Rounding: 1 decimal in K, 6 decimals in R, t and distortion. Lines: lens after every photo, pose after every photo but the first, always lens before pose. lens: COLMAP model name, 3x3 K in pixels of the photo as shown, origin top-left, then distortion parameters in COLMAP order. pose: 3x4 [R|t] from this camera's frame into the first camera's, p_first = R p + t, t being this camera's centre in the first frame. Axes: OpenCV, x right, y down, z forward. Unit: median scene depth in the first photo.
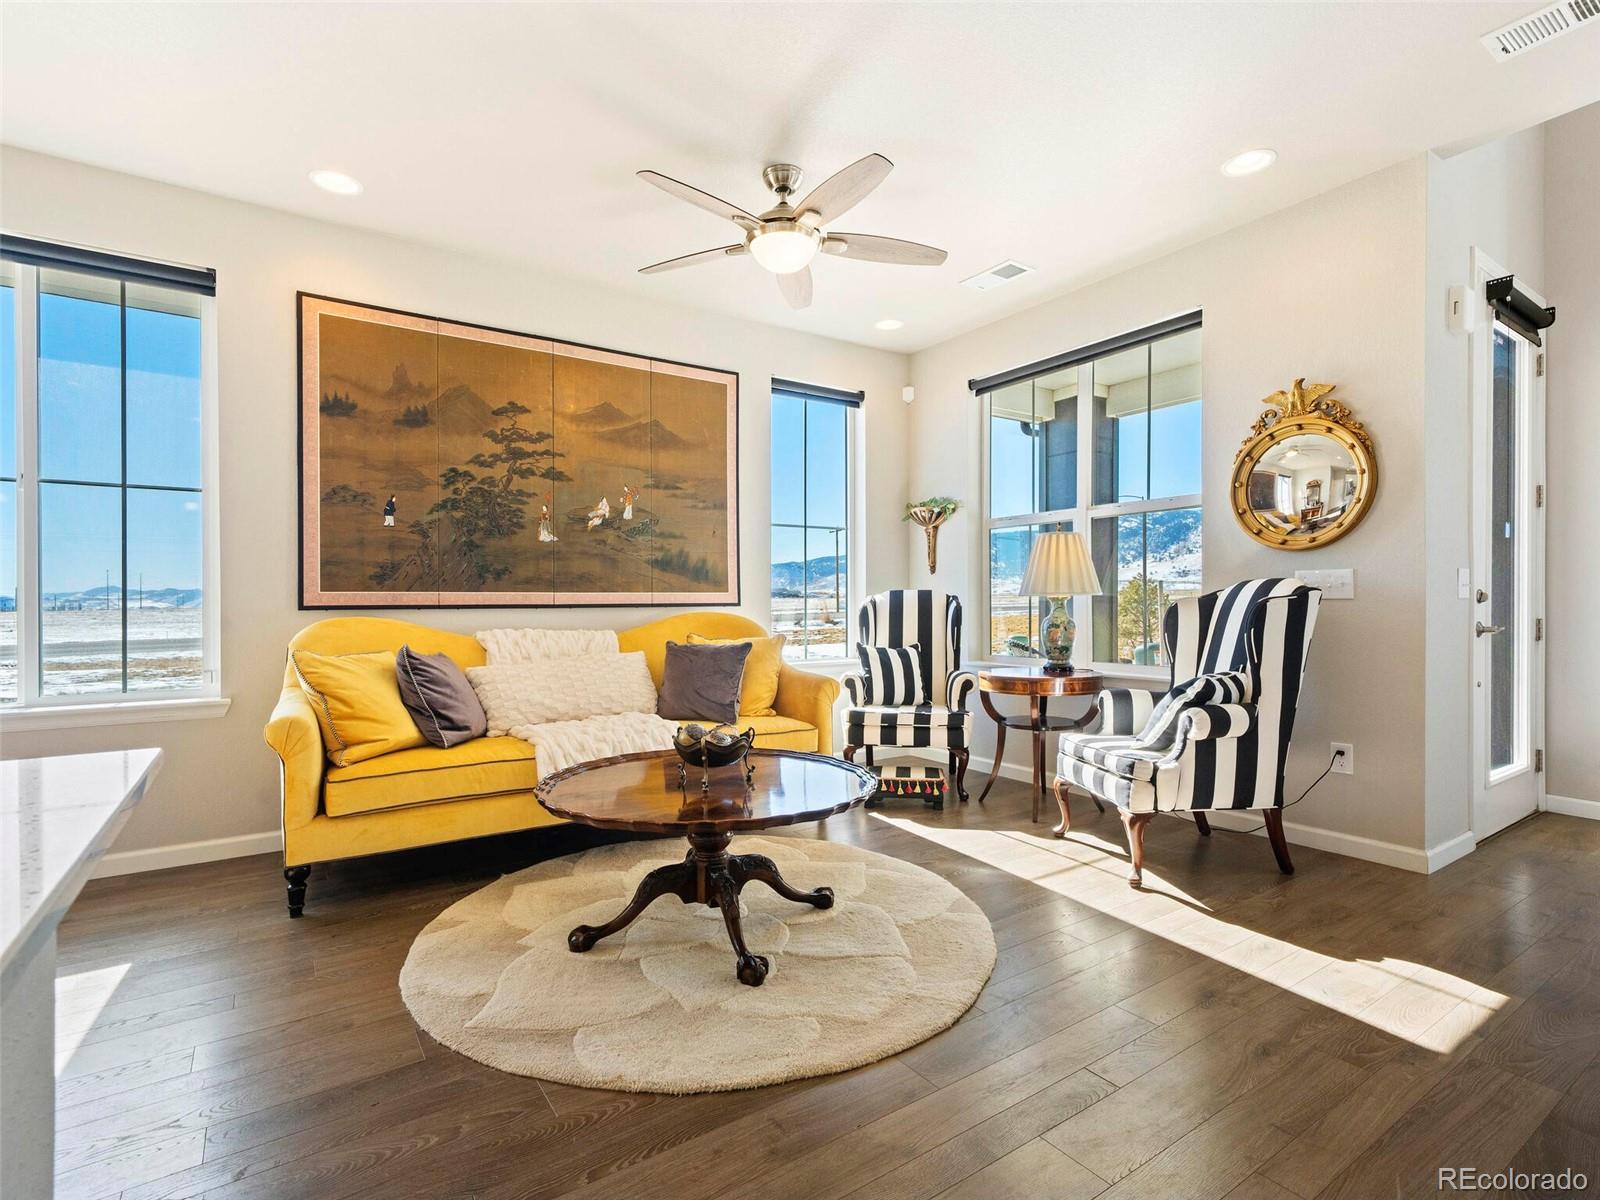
lens RADIAL K [[776.4, 0, 798.9], [0, 776.4, 609.4], [0, 0, 1]] dist [0.003470, 0.001363]
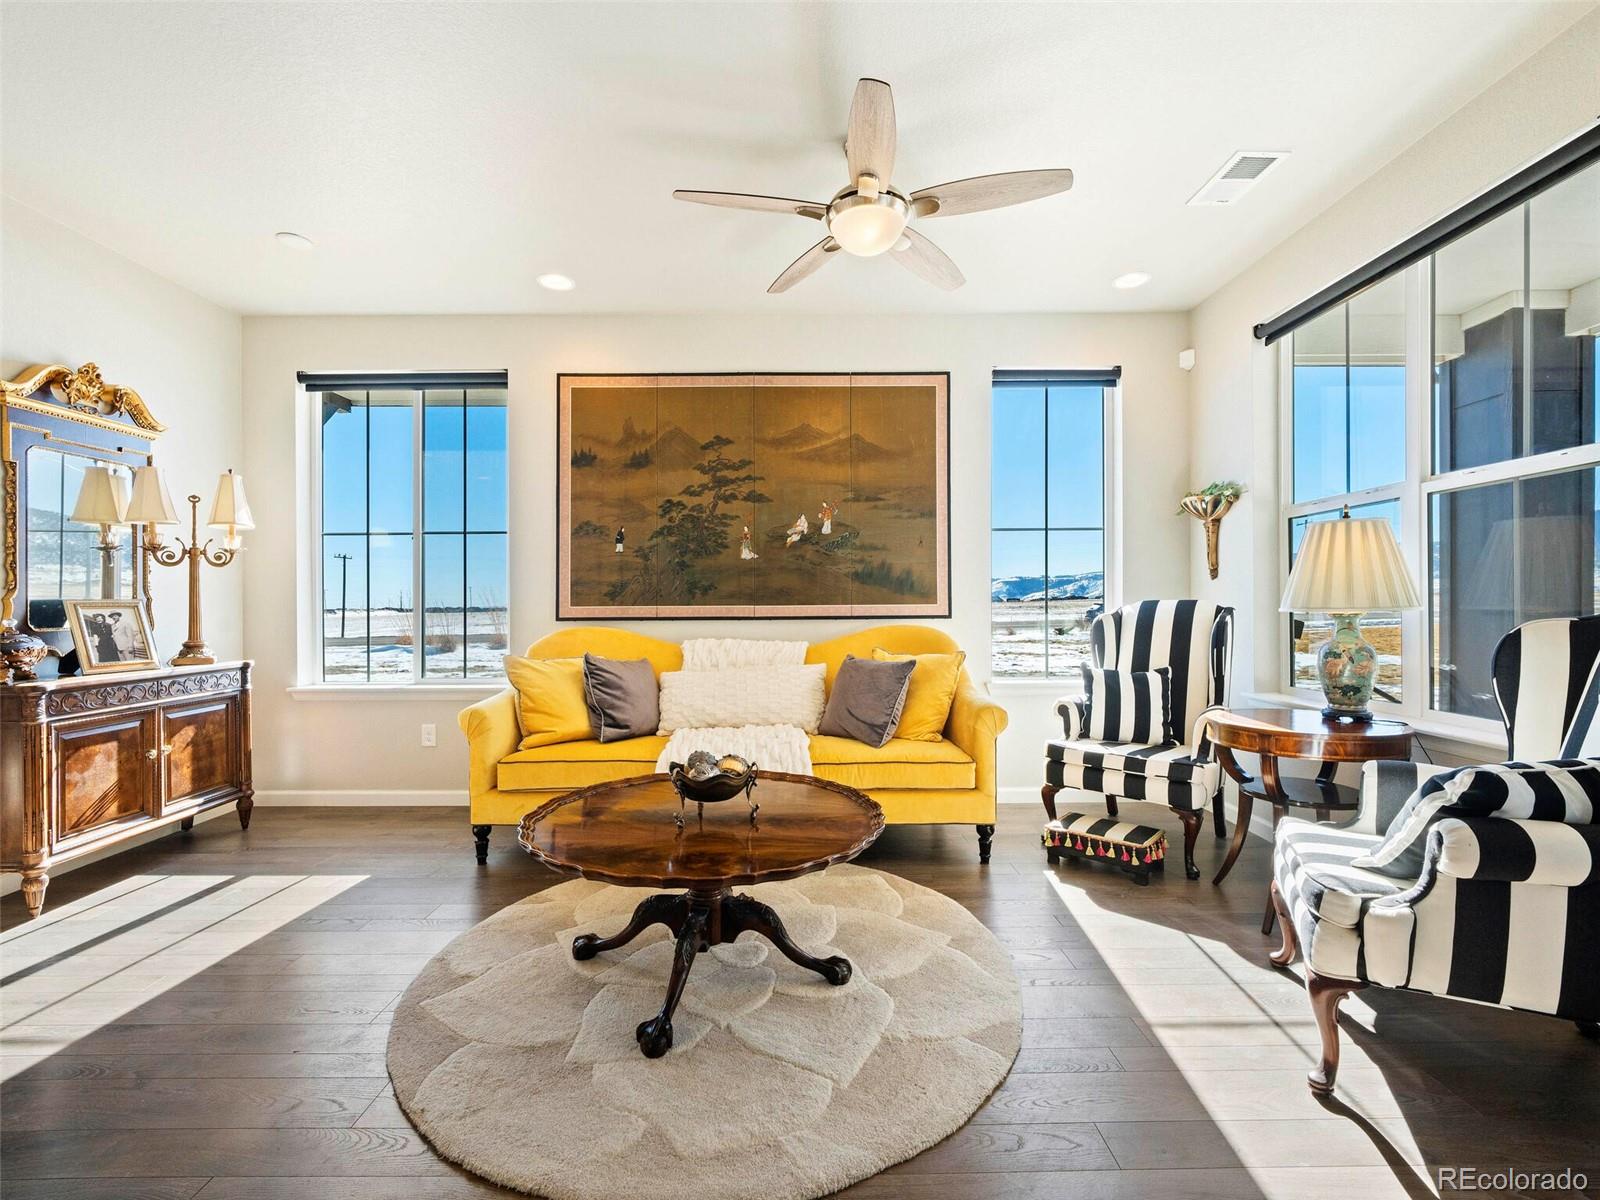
lens RADIAL K [[699.1, 0, 801.2], [0, 699.1, 605.8], [0, 0, 1]] dist [-0.008166, 0.000000]
pose [[0.831855, 0.001594, -0.554991, 0.293047], [-0.003788, 0.999989, -0.002805, -0.019854], [0.554980, 0.004436, 0.831852, 0.232236]]
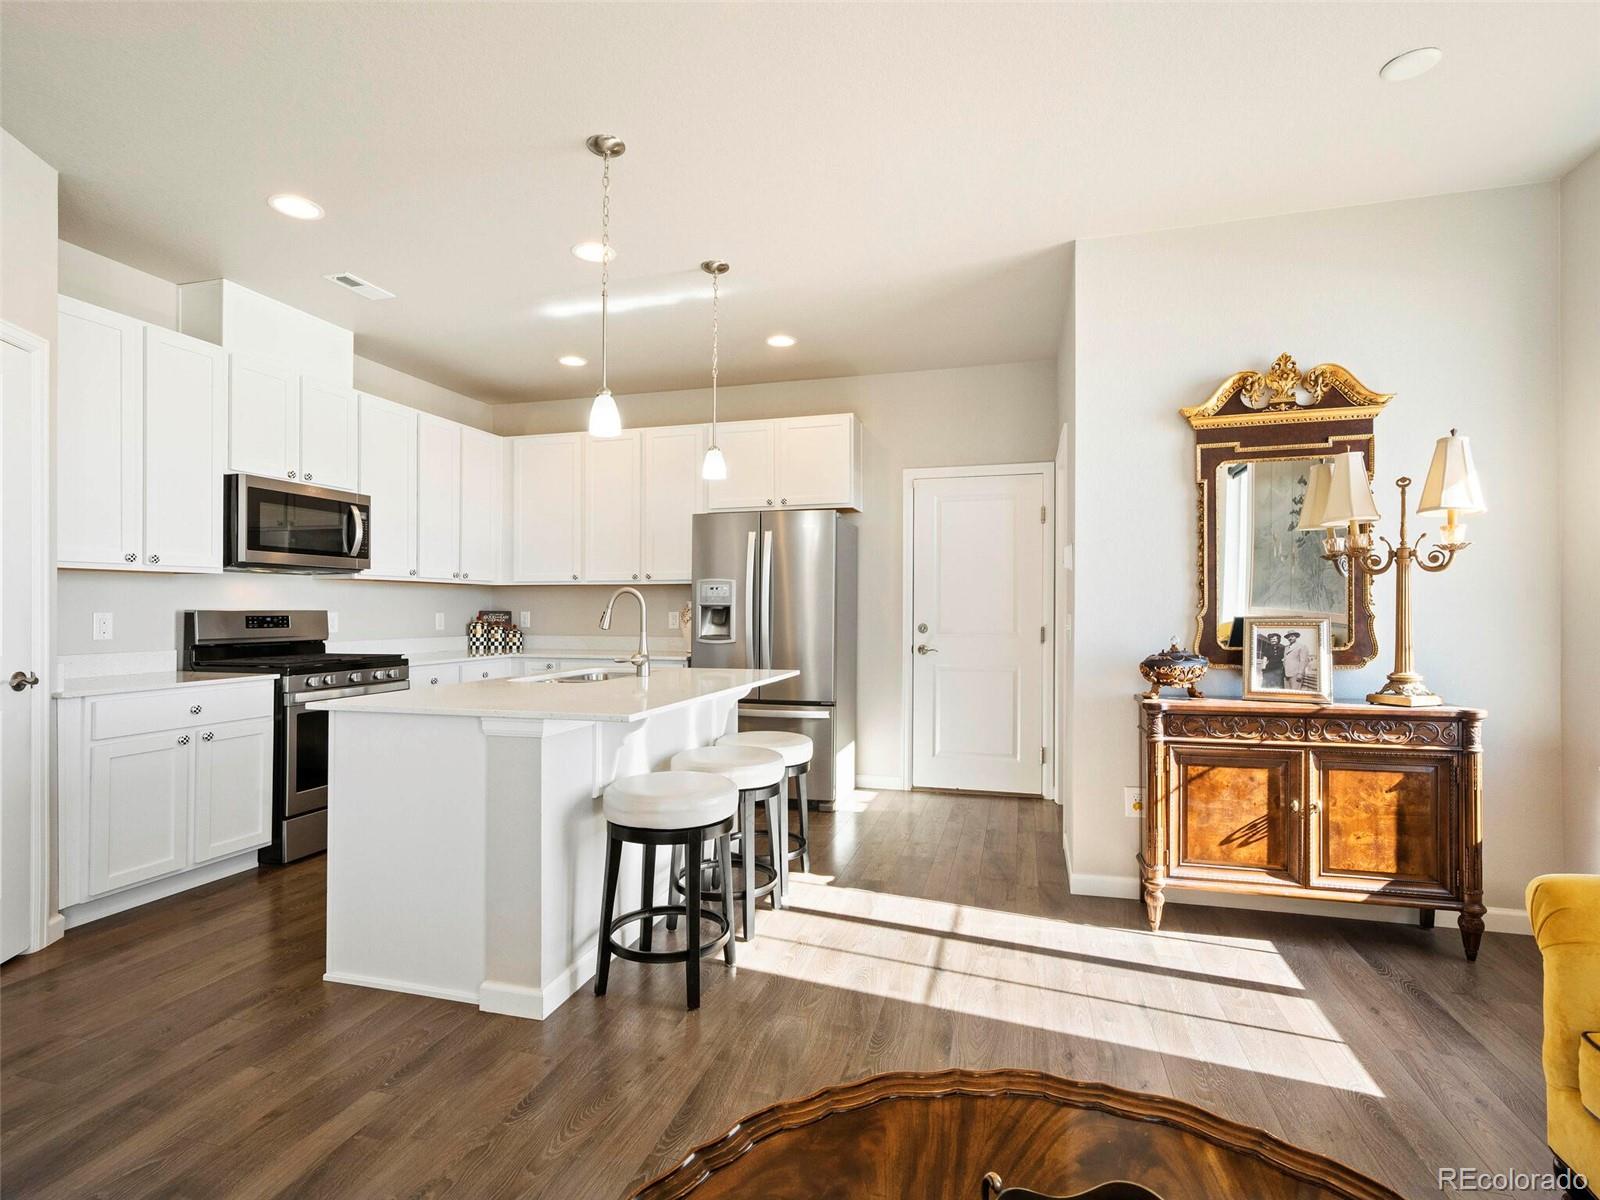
lens RADIAL K [[793.3, 0, 793.5], [0, 793.3, 604.2], [0, 0, 1]] dist [0.001060, 0.000974]
pose [[-0.766130, 0.001014, -0.642685, 0.087545], [-0.000986, 0.999996, 0.002754, -0.041123], [0.642685, 0.002743, -0.766125, 0.735748]]
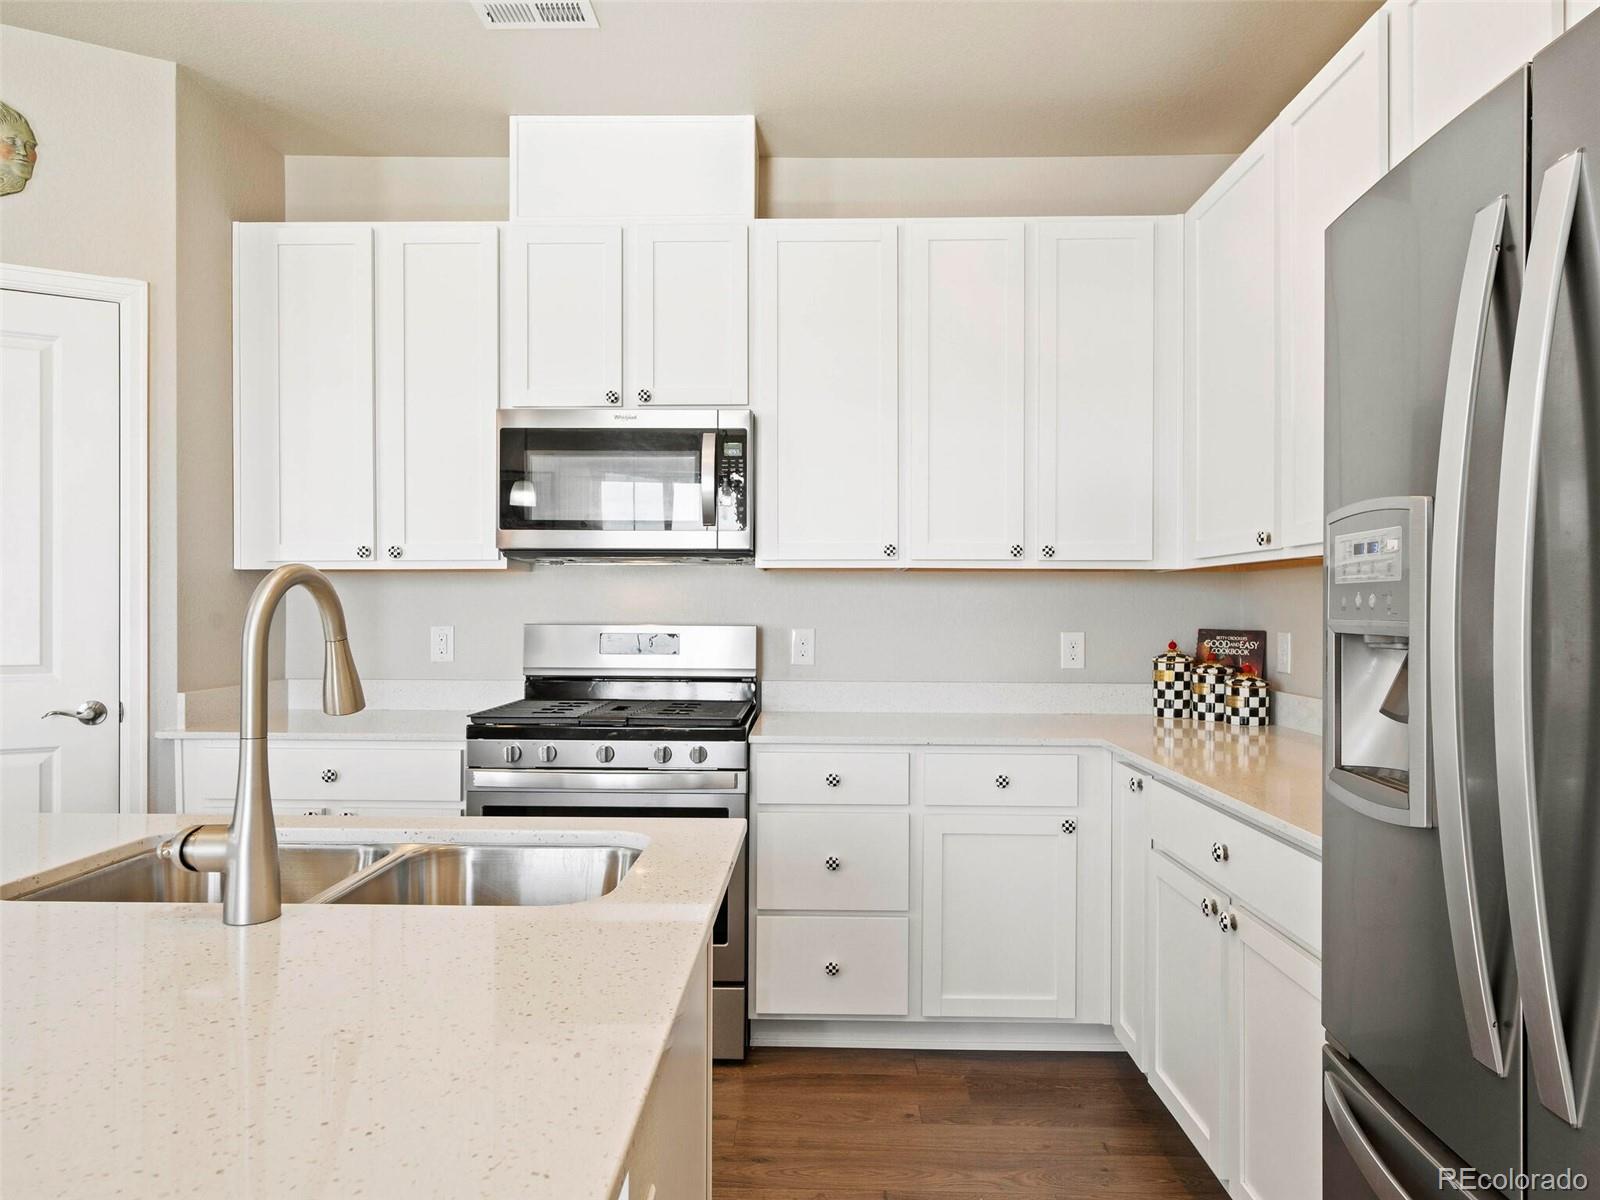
lens RADIAL K [[1022.0, 0, 798.3], [0, 1022.0, 606.4], [0, 0, 1]] dist [0.000553, 0.001929]
pose [[-0.816483, 0.004004, 0.577355, -0.662398], [0.005098, 0.999987, 0.000275, -0.044336], [-0.577347, 0.003167, -0.816493, 0.074931]]
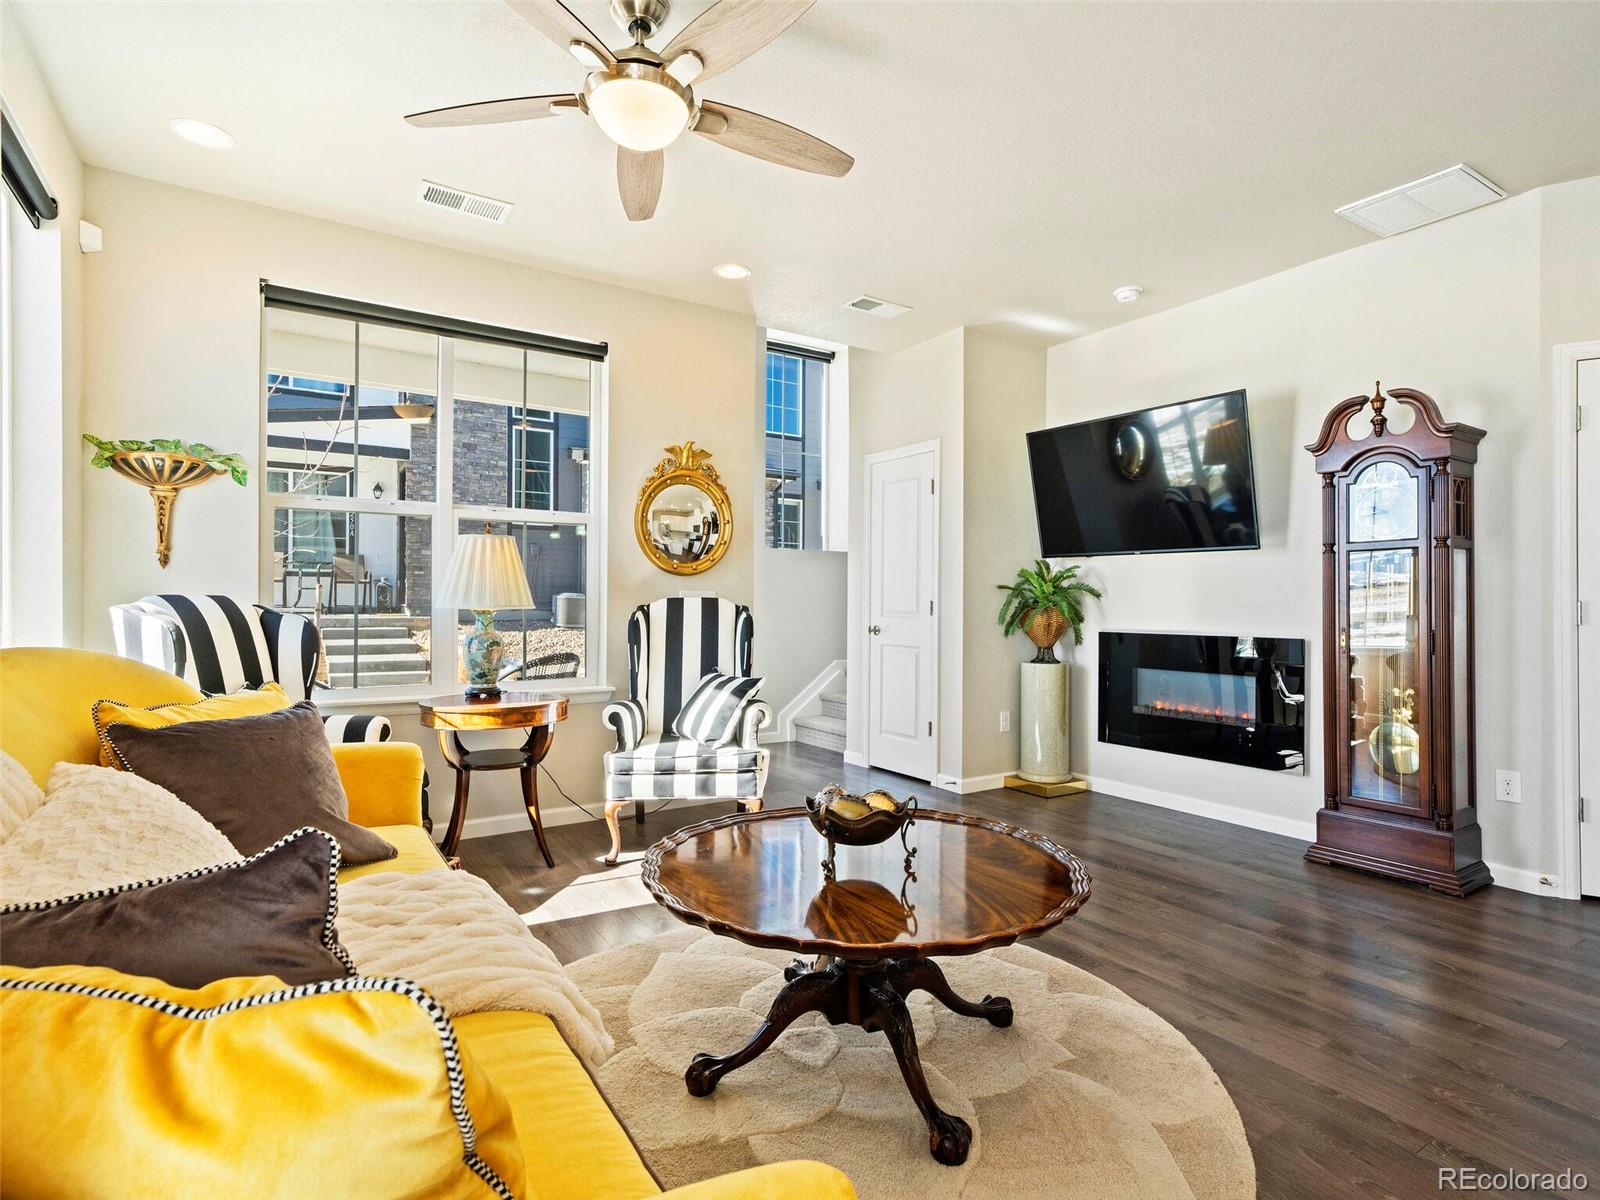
lens RADIAL K [[823.8, 0, 795.0], [0, 823.8, 600.0], [0, 0, 1]] dist [0.009815, 0.000711]
pose [[0.023874, 0.010414, 0.999661, -0.606379], [0.001178, 0.999945, -0.010445, -0.018187], [-0.999714, 0.001427, 0.023860, 0.679904]]
